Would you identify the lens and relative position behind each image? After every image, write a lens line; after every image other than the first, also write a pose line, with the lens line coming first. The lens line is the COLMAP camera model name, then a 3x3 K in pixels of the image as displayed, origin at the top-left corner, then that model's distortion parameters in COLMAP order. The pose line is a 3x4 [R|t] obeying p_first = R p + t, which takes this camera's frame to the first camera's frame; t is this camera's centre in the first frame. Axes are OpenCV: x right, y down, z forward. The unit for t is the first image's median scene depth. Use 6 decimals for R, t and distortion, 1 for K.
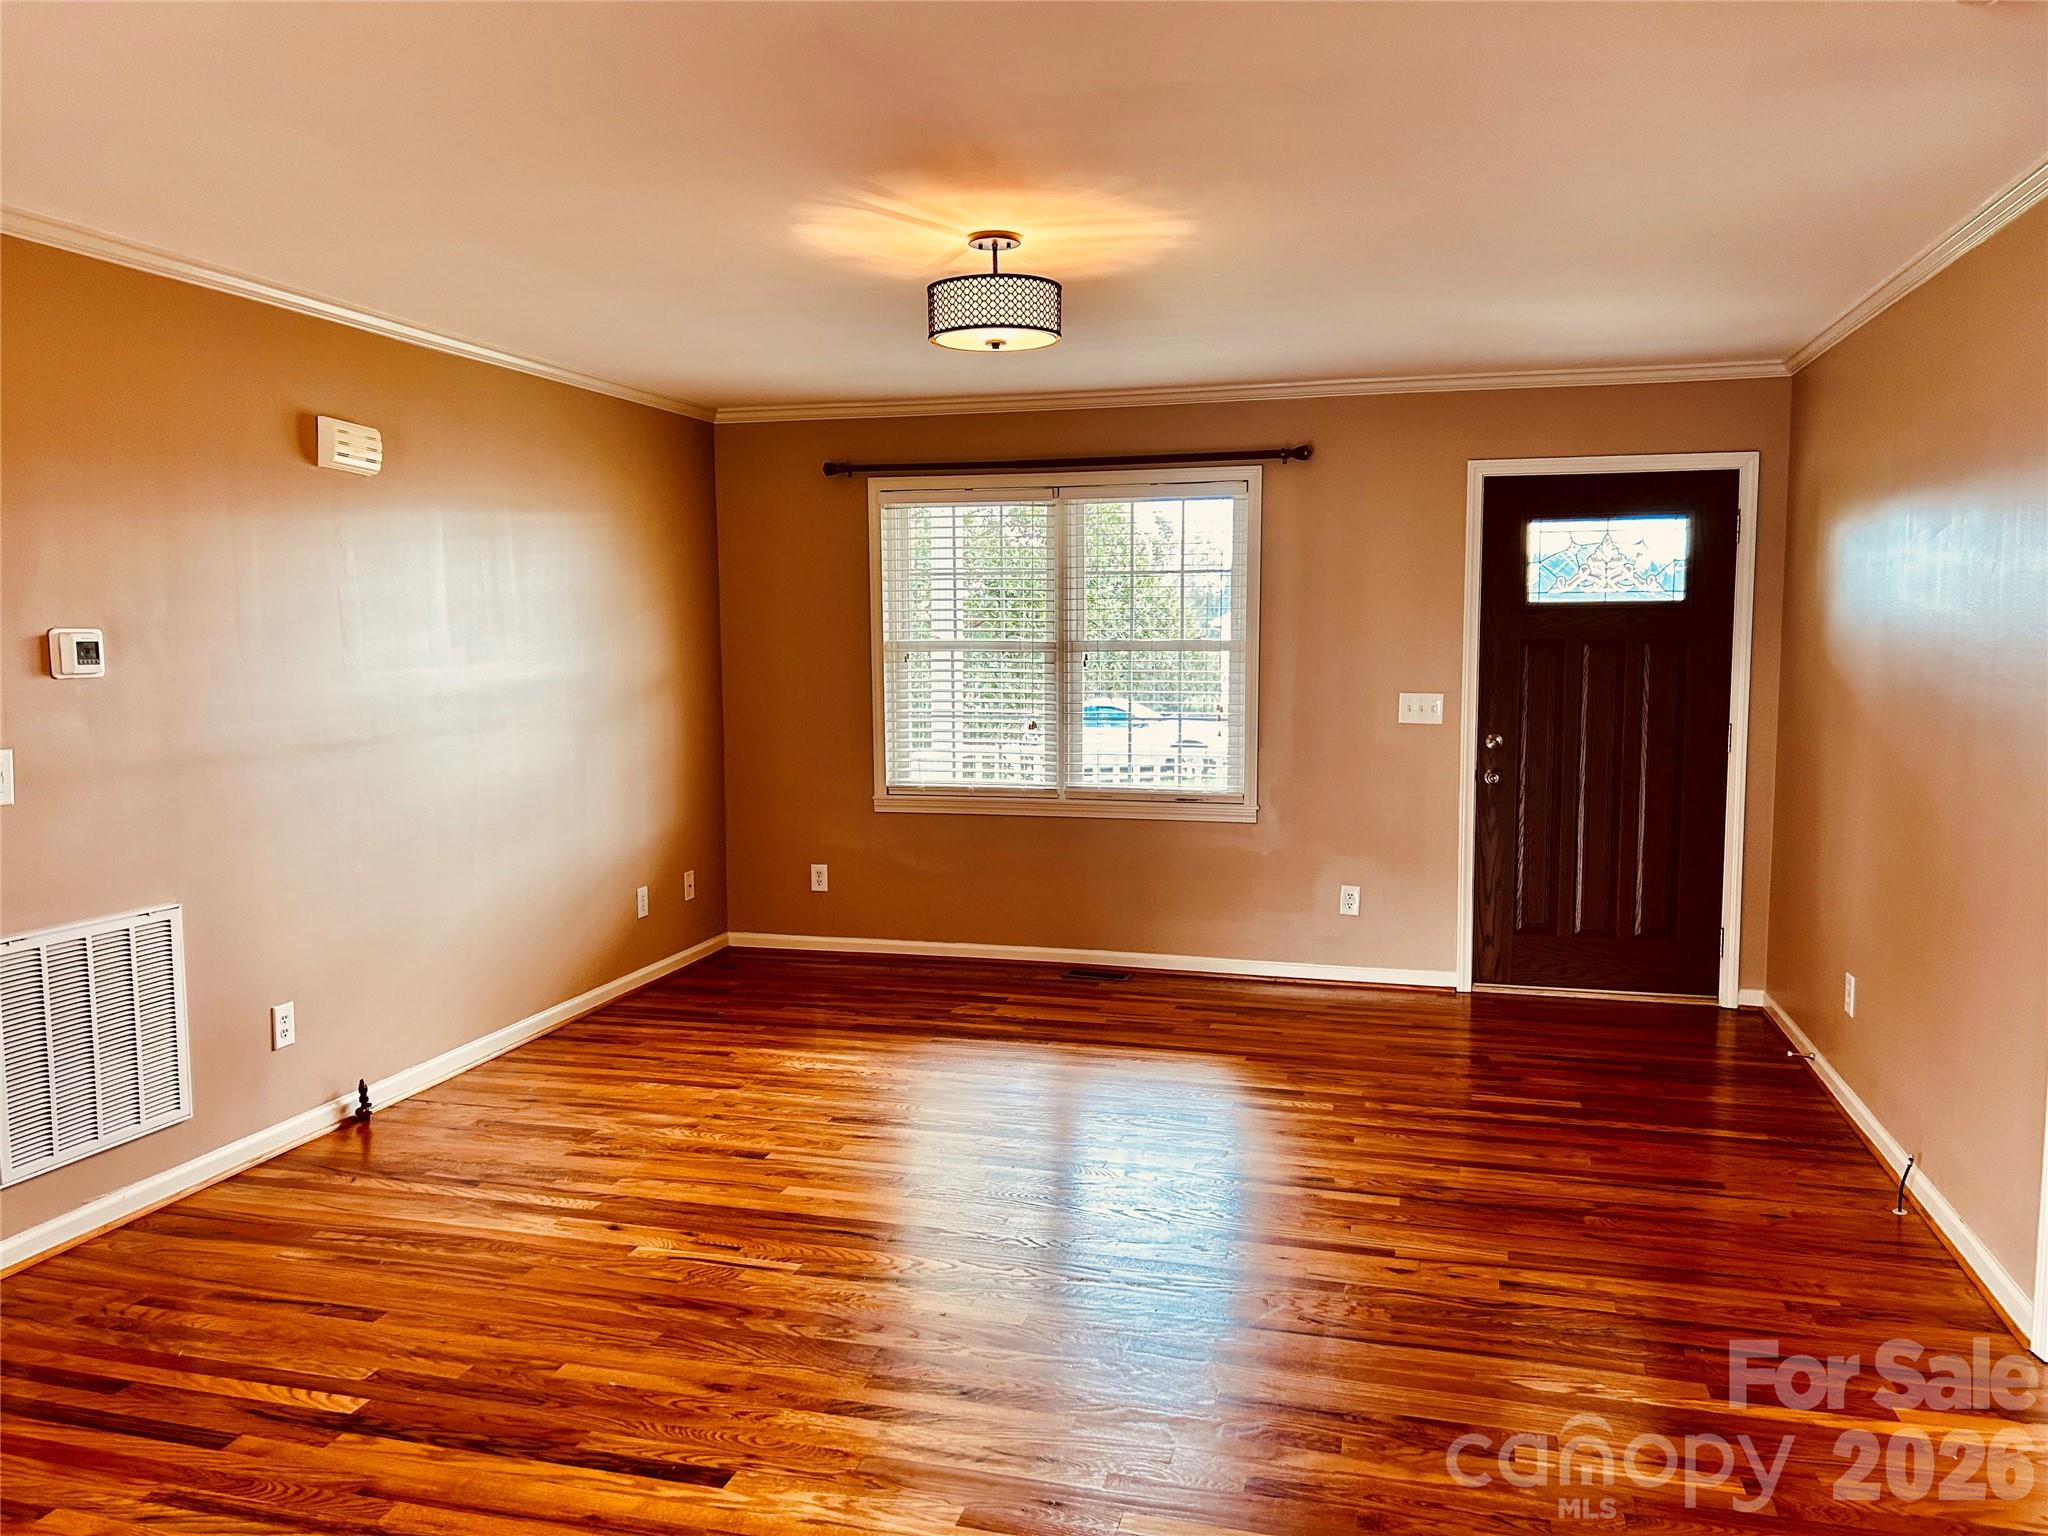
lens RADIAL K [[1550.9, 0, 1022.1], [0, 1550.9, 776.5], [0, 0, 1]] dist [0.040361, -0.034800]
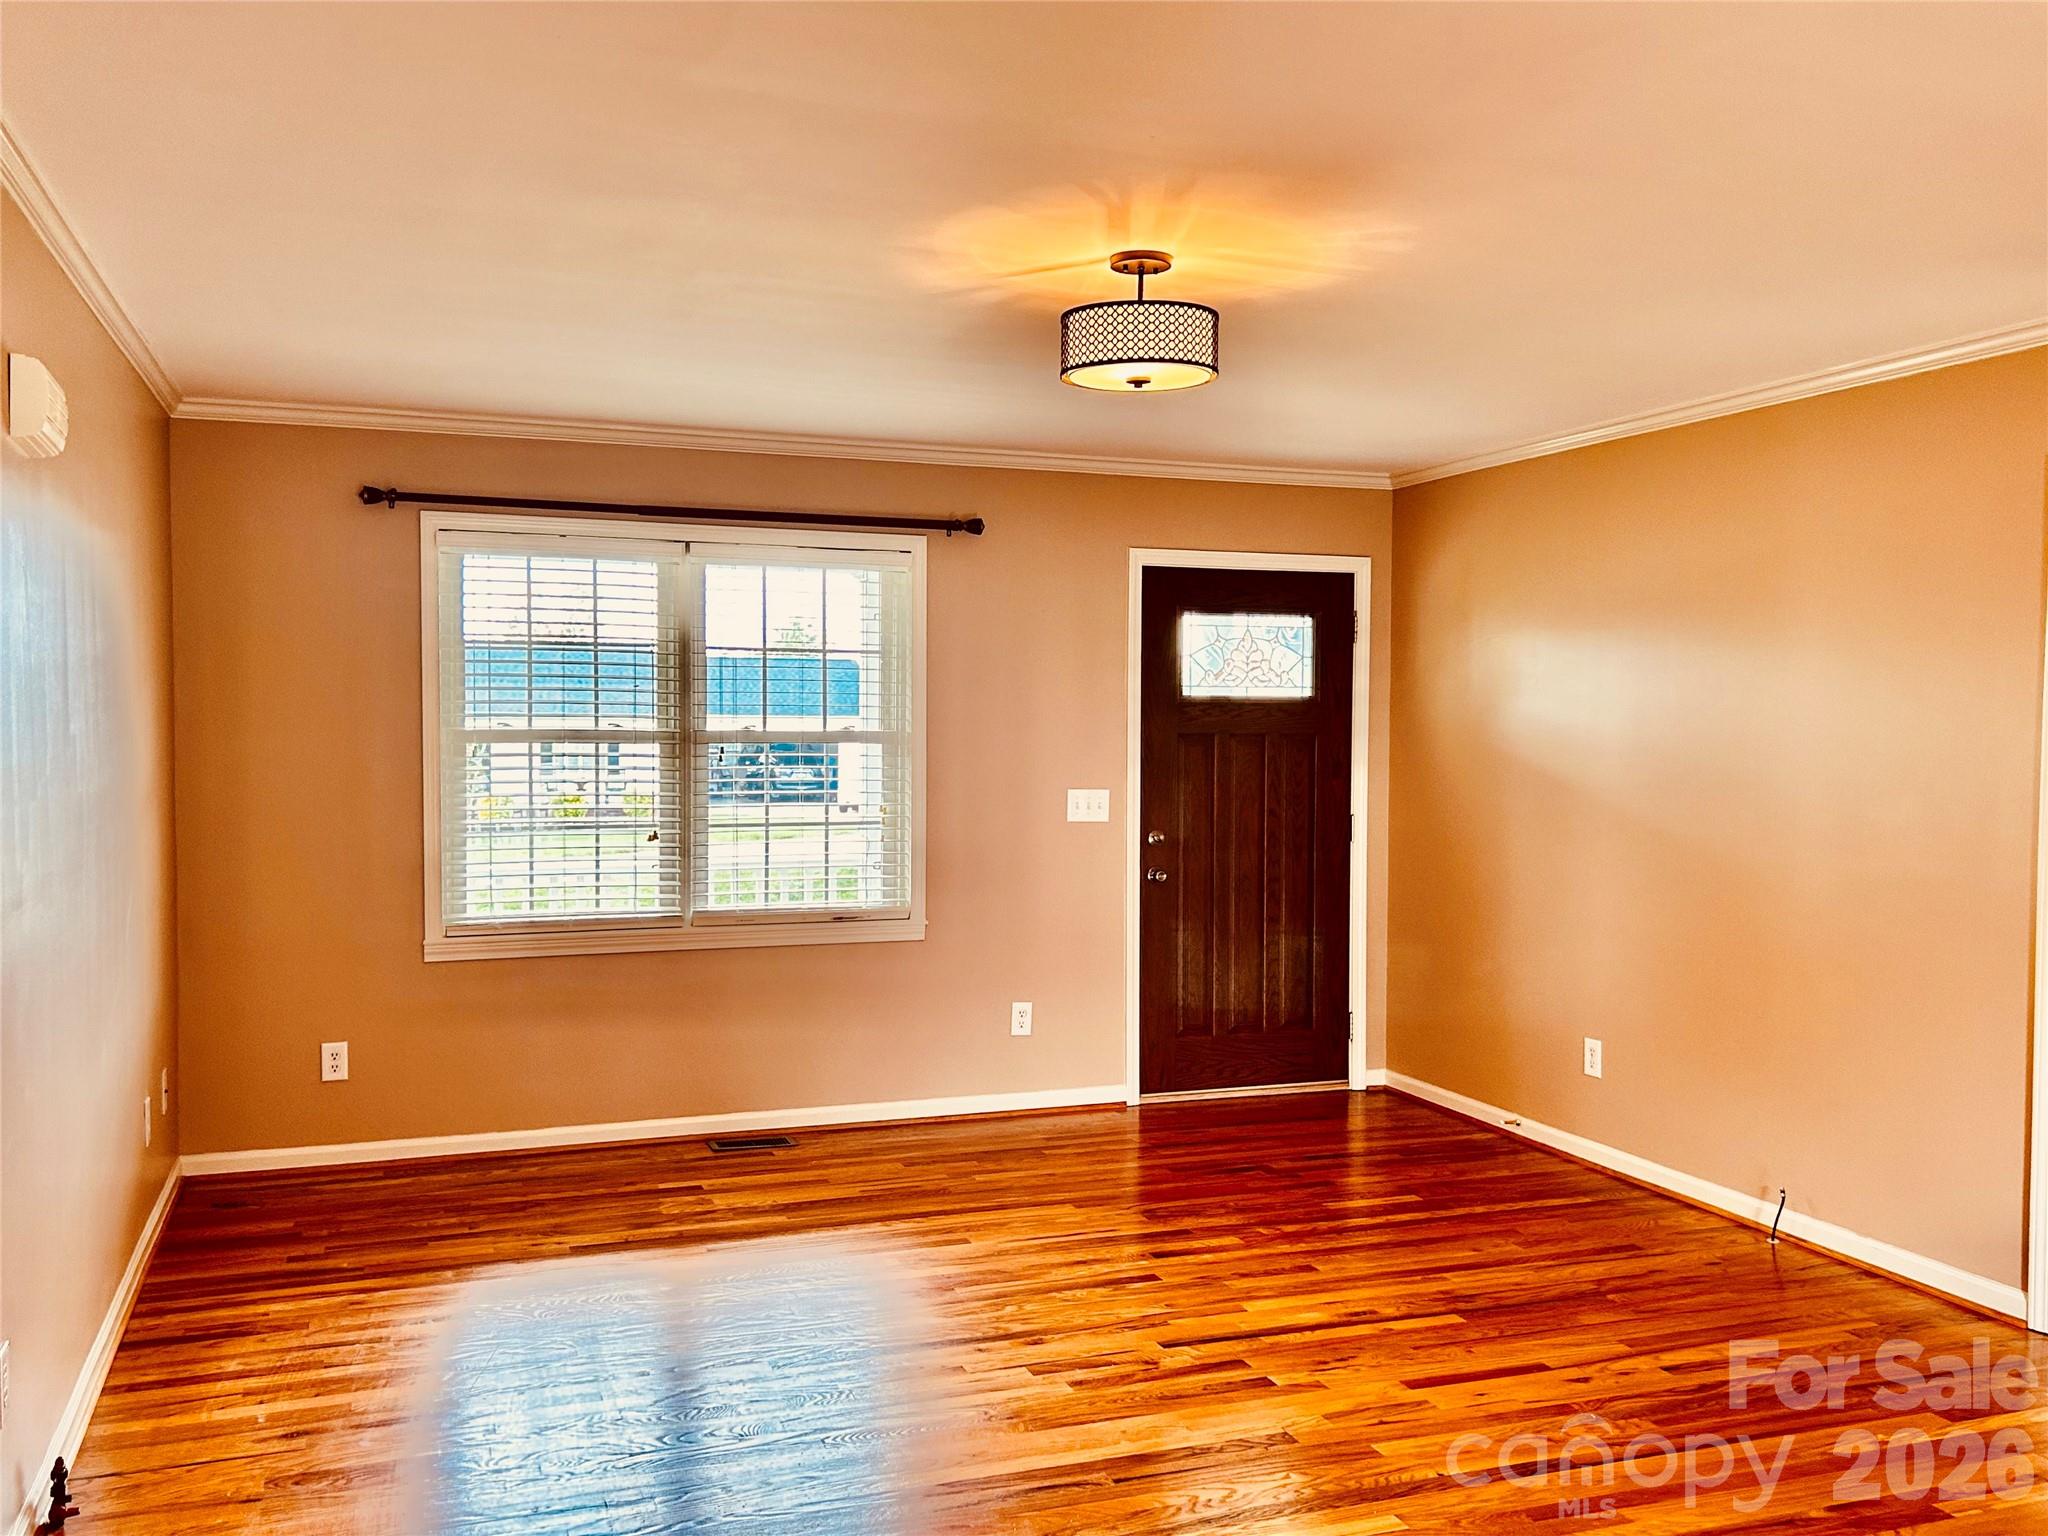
lens RADIAL K [[1768.4, 0, 1031.9], [0, 1768.4, 758.0], [0, 0, 1]] dist [0.064092, -0.098612]
pose [[0.807905, -0.003769, 0.589300, -0.409281], [0.046730, 0.997240, -0.057687, -0.012653], [-0.587457, 0.074143, 0.805852, 0.164895]]
